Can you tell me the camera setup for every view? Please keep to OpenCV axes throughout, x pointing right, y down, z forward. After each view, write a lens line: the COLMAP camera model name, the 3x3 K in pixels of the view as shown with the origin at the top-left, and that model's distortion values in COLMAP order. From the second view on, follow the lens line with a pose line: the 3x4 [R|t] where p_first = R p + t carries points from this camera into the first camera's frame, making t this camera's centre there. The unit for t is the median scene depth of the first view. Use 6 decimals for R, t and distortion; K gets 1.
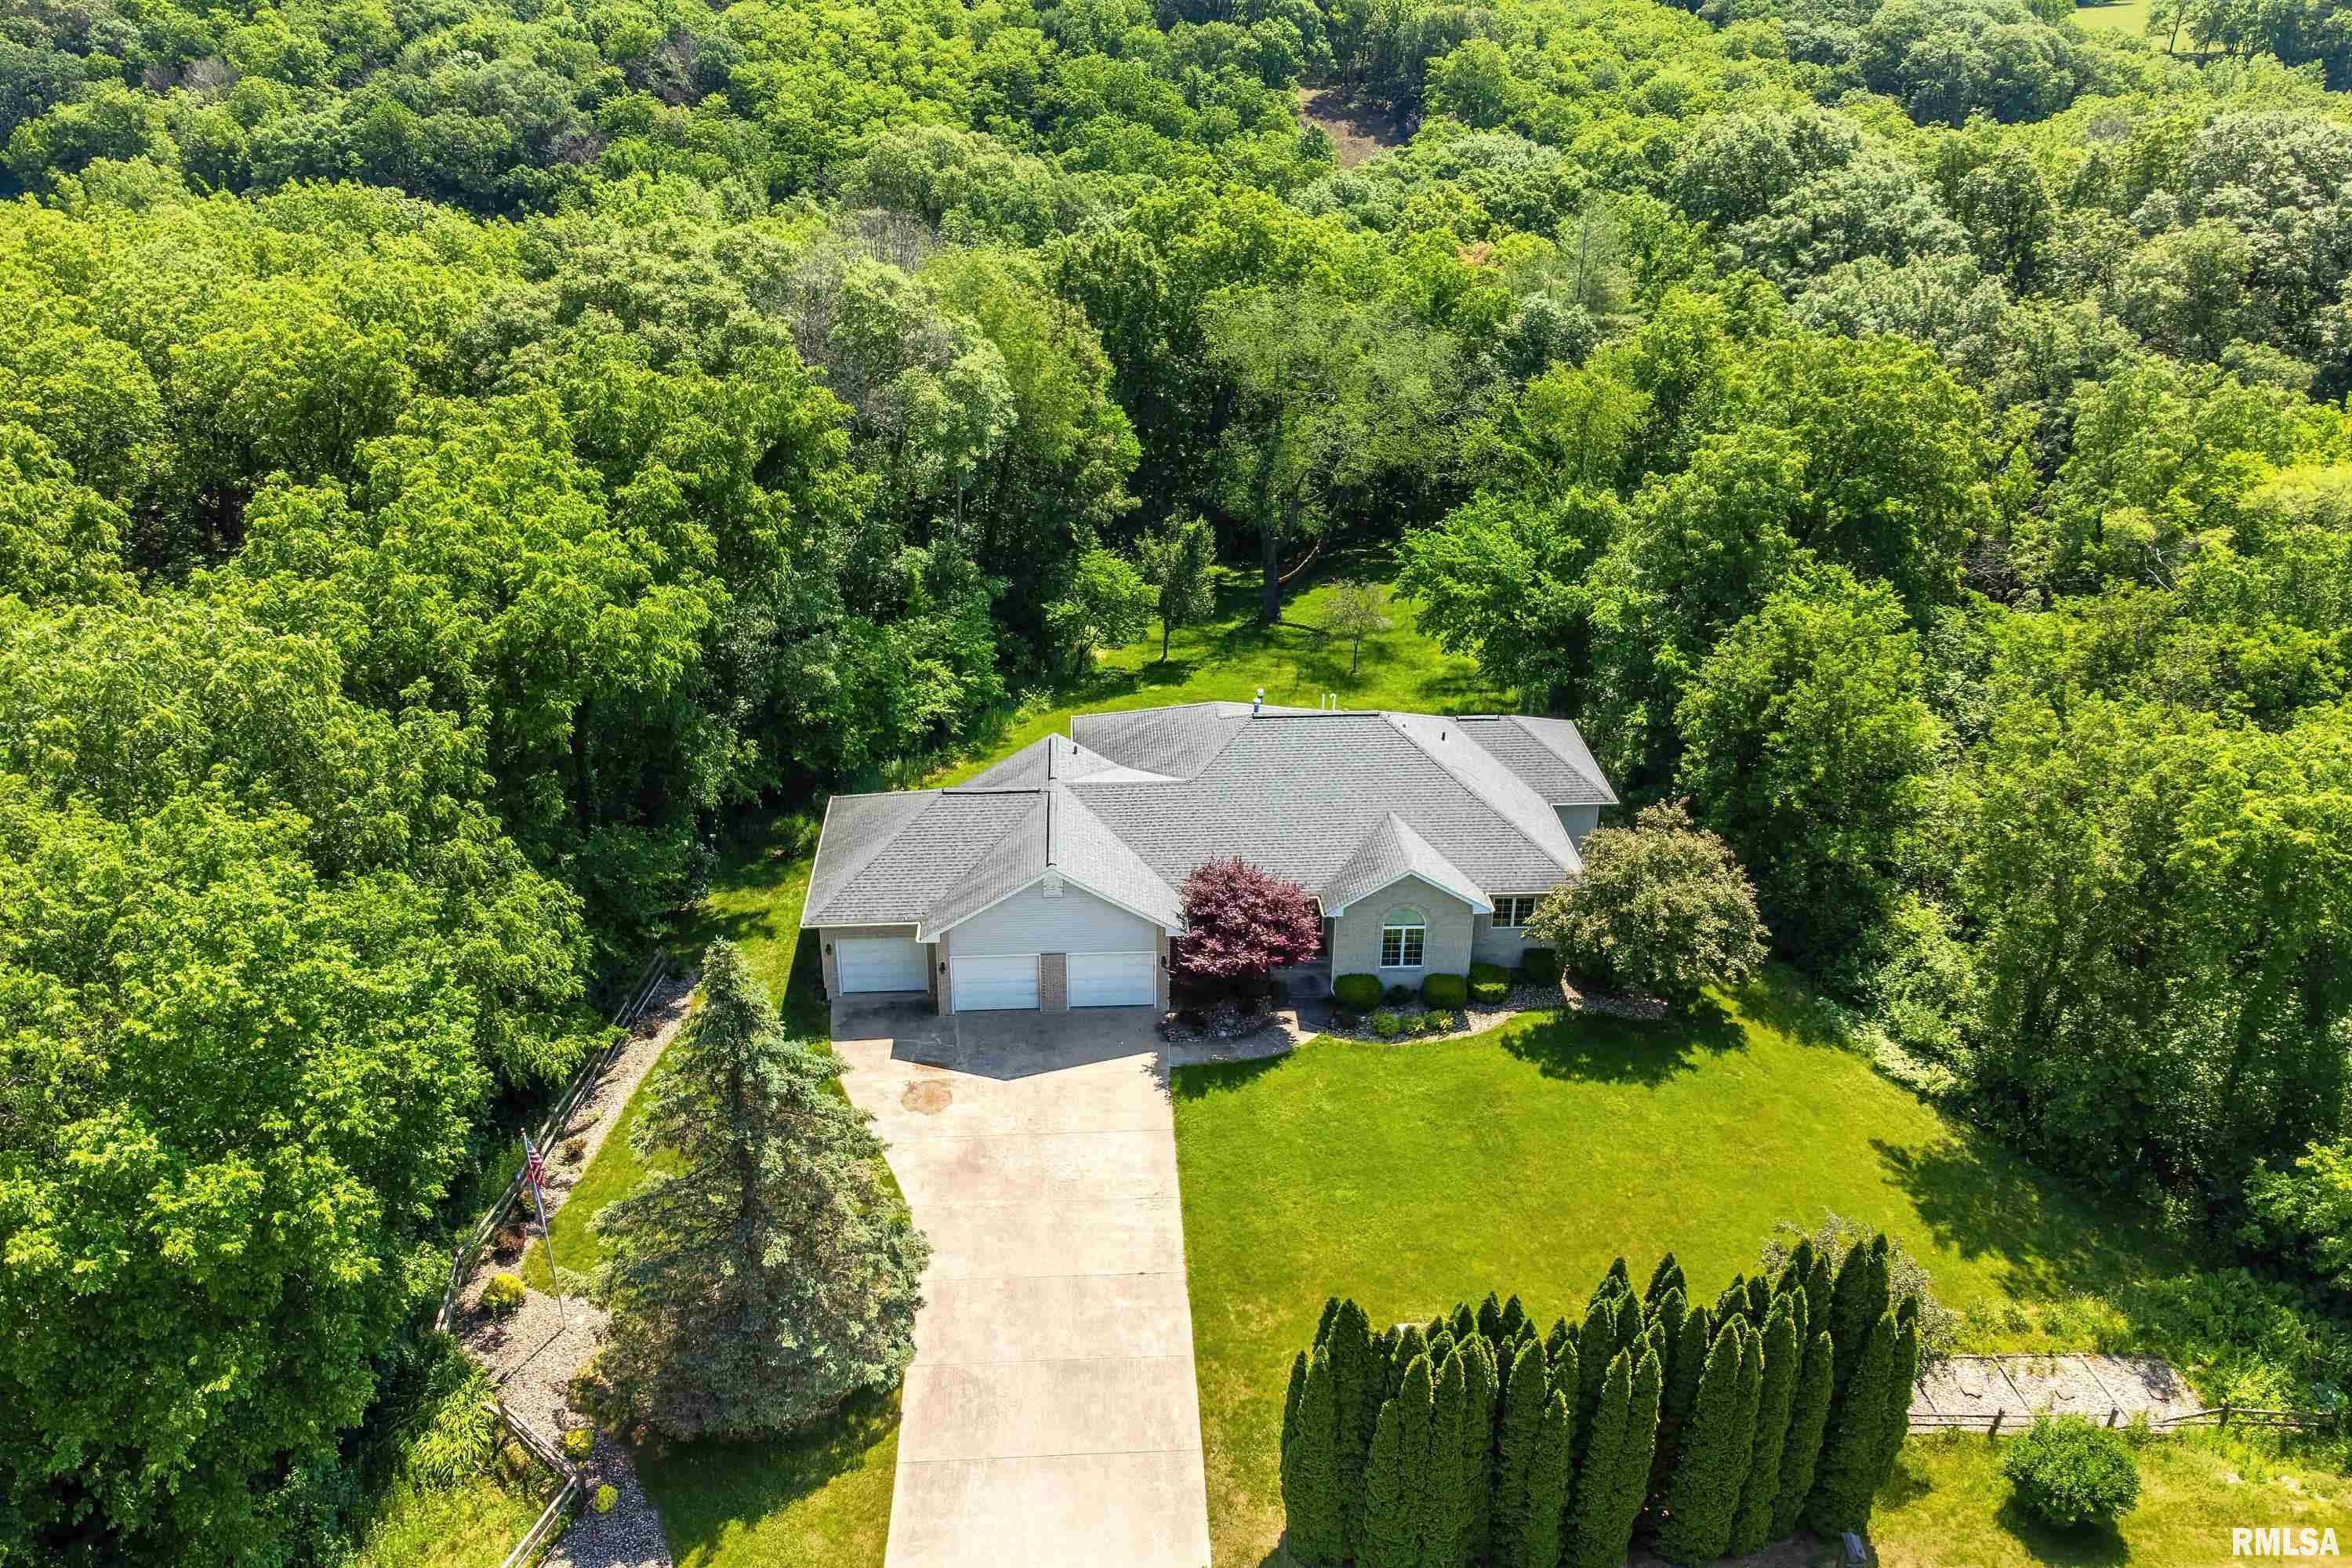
lens RADIAL K [[1770.4, 0, 1162.2], [0, 1770.4, 711.8], [0, 0, 1]] dist [0.013031, 0.008303]
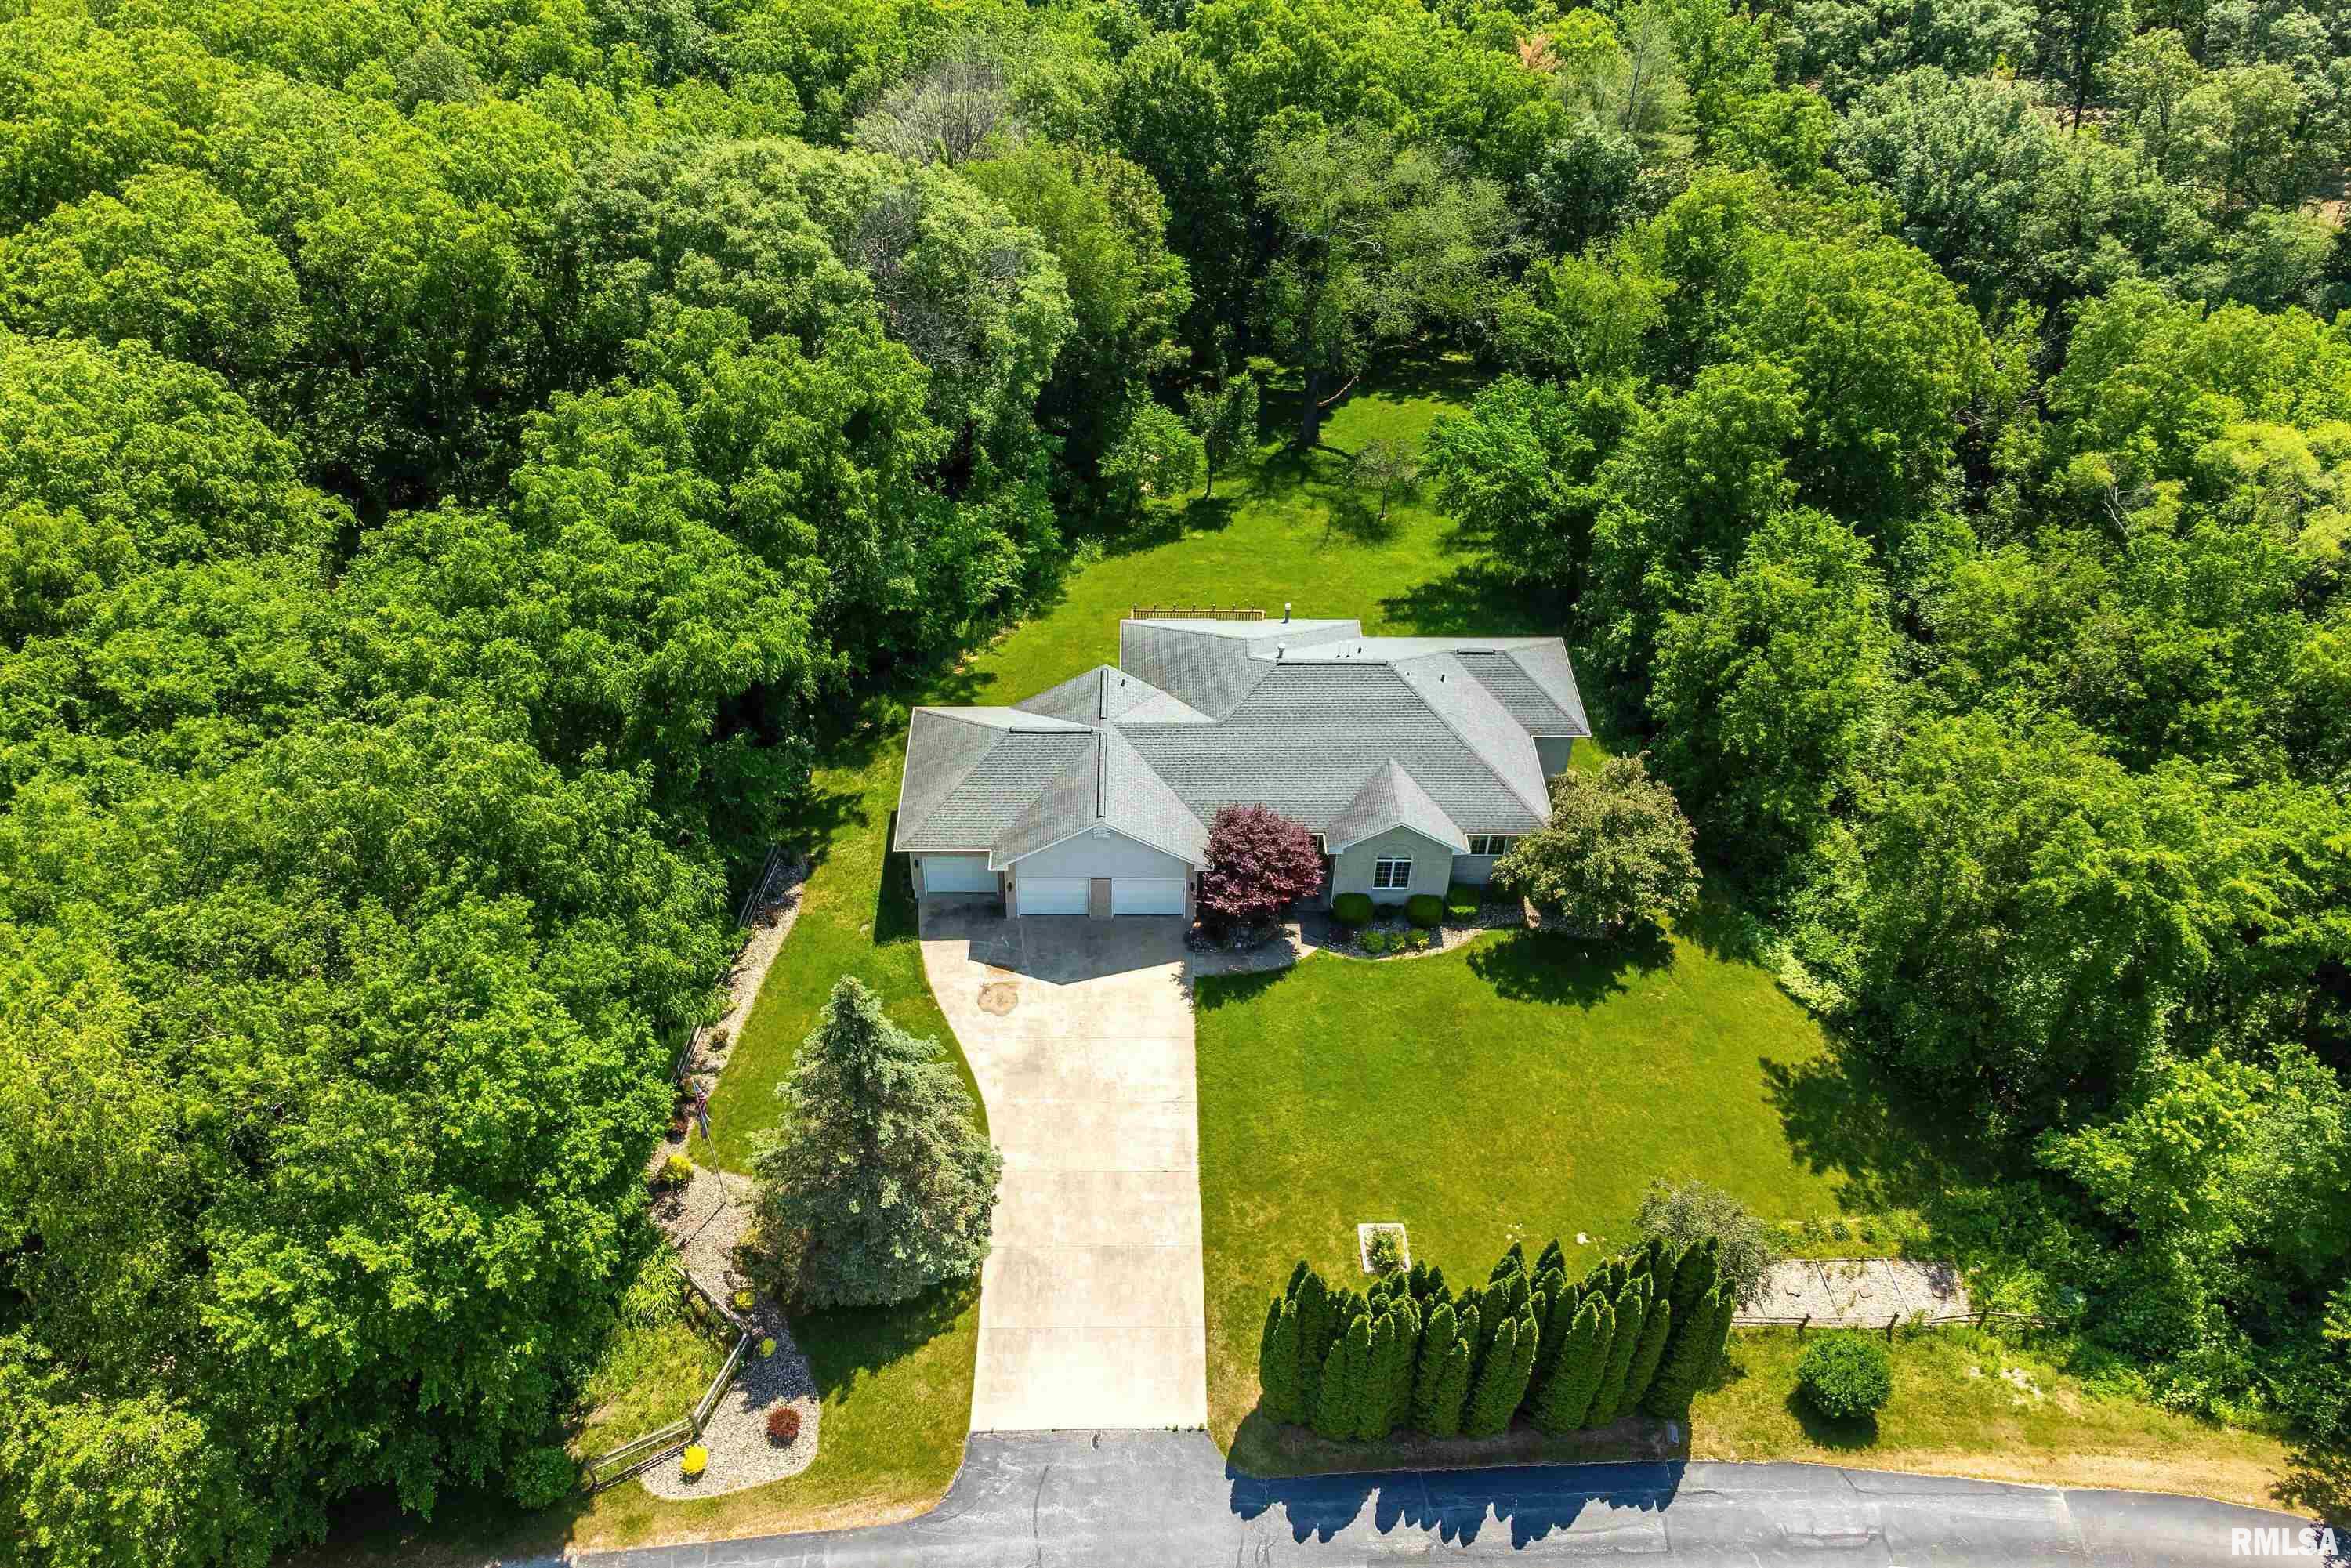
lens RADIAL K [[1769.6, 0, 1161.7], [0, 1769.6, 711.9], [0, 0, 1]] dist [0.013031, 0.008303]
pose [[0.999159, 0.034263, -0.022528, 0.003181], [-0.027749, 0.969447, 0.243728, -0.265960], [0.030191, -0.242898, 0.969582, -0.140513]]
